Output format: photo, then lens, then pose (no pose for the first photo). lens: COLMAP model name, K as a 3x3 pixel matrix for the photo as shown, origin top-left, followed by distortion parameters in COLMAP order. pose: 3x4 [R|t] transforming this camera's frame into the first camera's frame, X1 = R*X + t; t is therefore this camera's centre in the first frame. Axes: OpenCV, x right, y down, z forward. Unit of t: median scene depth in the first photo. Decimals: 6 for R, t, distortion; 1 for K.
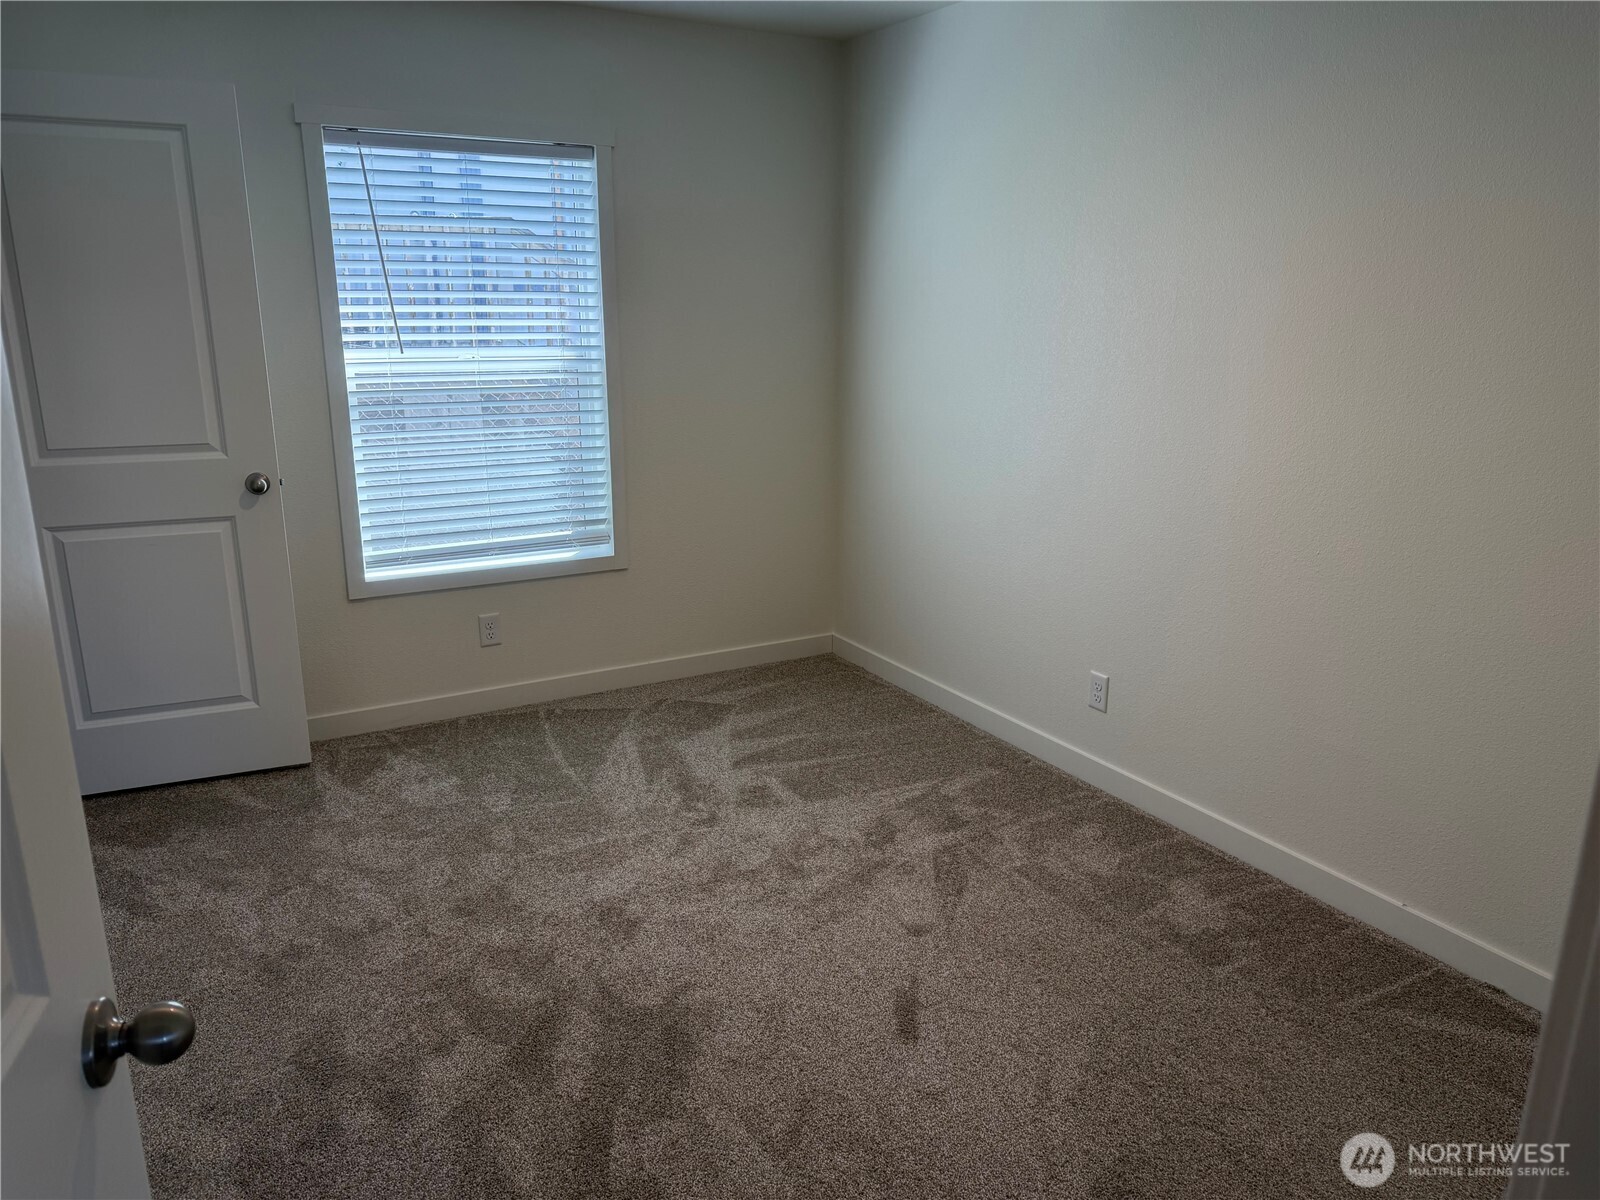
lens RADIAL K [[1127.0, 0, 800.0], [0, 1127.0, 600.0], [0, 0, 1]] dist [0.042388, -0.083245]
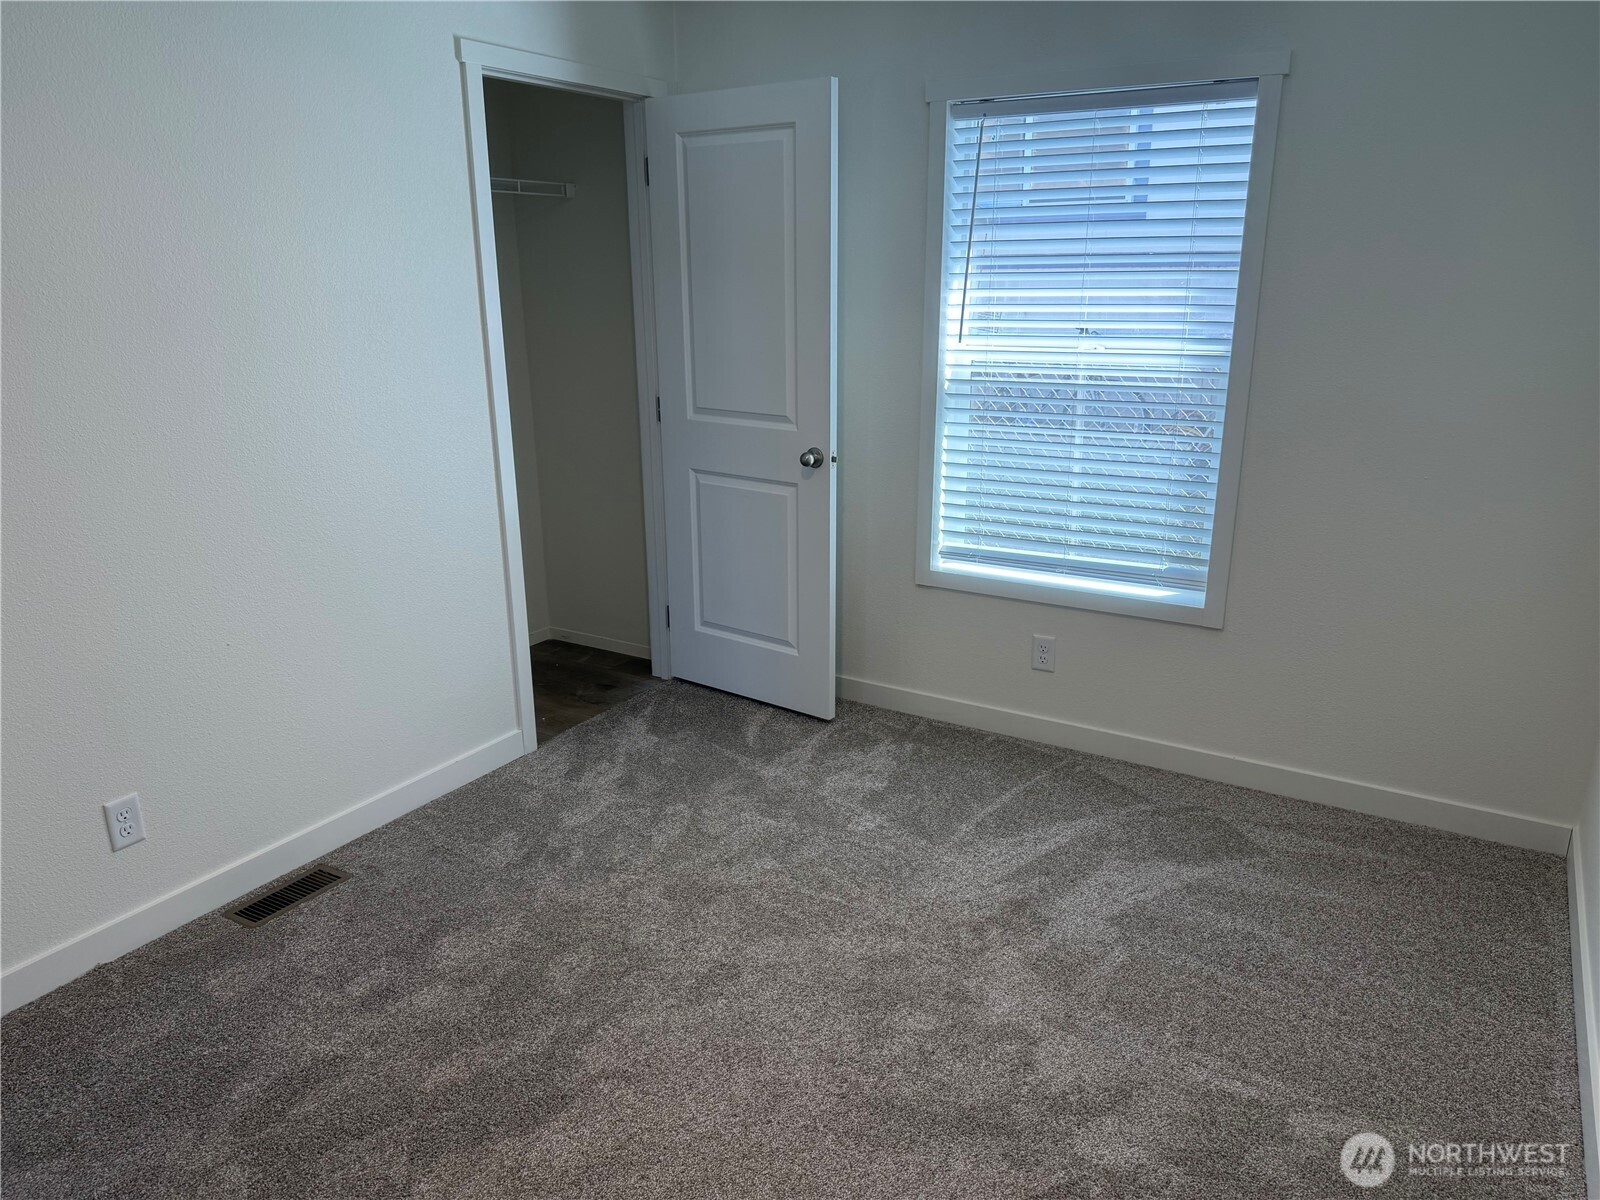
lens RADIAL K [[1109.8, 0, 800.0], [0, 1109.8, 600.0], [0, 0, 1]] dist [0.092015, -0.127217]
pose [[0.477882, 0.244420, -0.843734, 0.406551], [-0.216201, 0.963689, 0.156716, -0.122560], [0.851403, 0.107524, 0.513373, 0.413278]]
